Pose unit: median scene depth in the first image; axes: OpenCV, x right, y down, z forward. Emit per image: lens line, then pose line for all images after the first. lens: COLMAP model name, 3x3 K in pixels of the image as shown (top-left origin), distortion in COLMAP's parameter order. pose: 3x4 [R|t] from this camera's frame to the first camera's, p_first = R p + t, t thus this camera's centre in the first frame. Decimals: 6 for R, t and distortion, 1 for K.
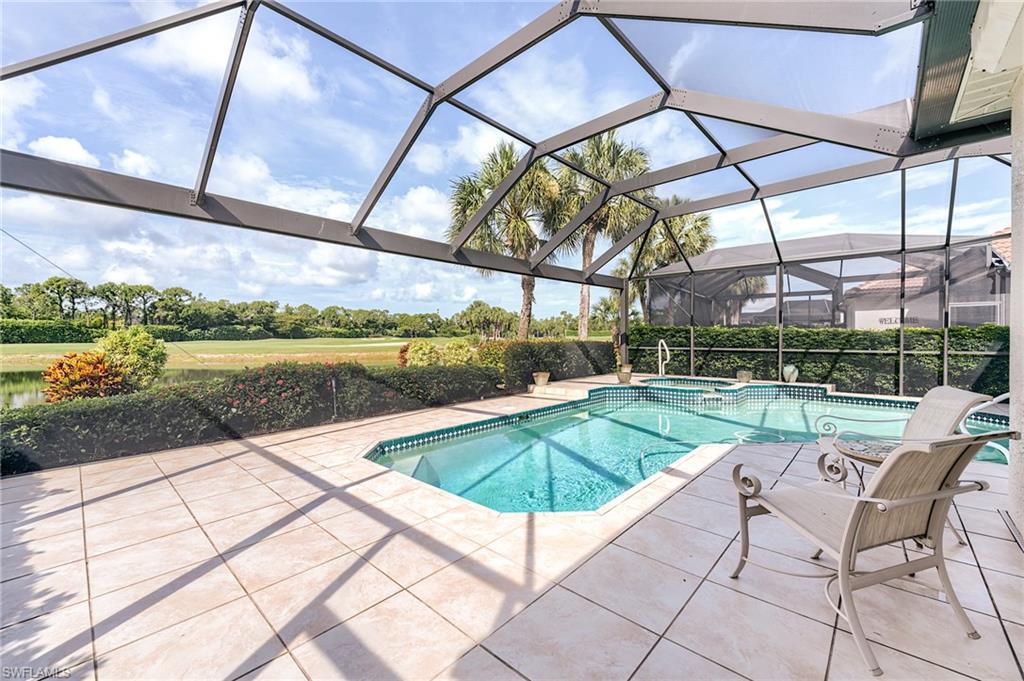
lens RADIAL K [[409.2, 0, 511.9], [0, 409.2, 344.4], [0, 0, 1]] dist [-0.009056, -0.001795]
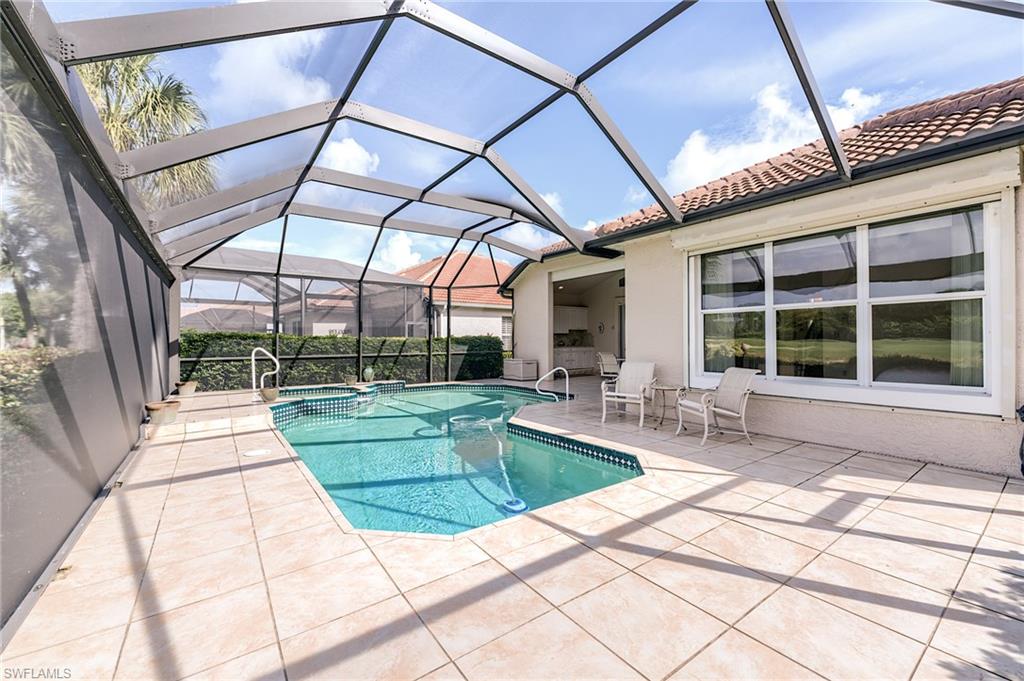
lens RADIAL K [[409.2, 0, 514.3], [0, 409.2, 340.5], [0, 0, 1]] dist [-0.009056, -0.001795]
pose [[0.208582, 0.005660, 0.977988, -1.516327], [0.024924, 0.999628, -0.011101, -0.017239], [-0.977687, 0.026691, 0.208363, 1.219313]]
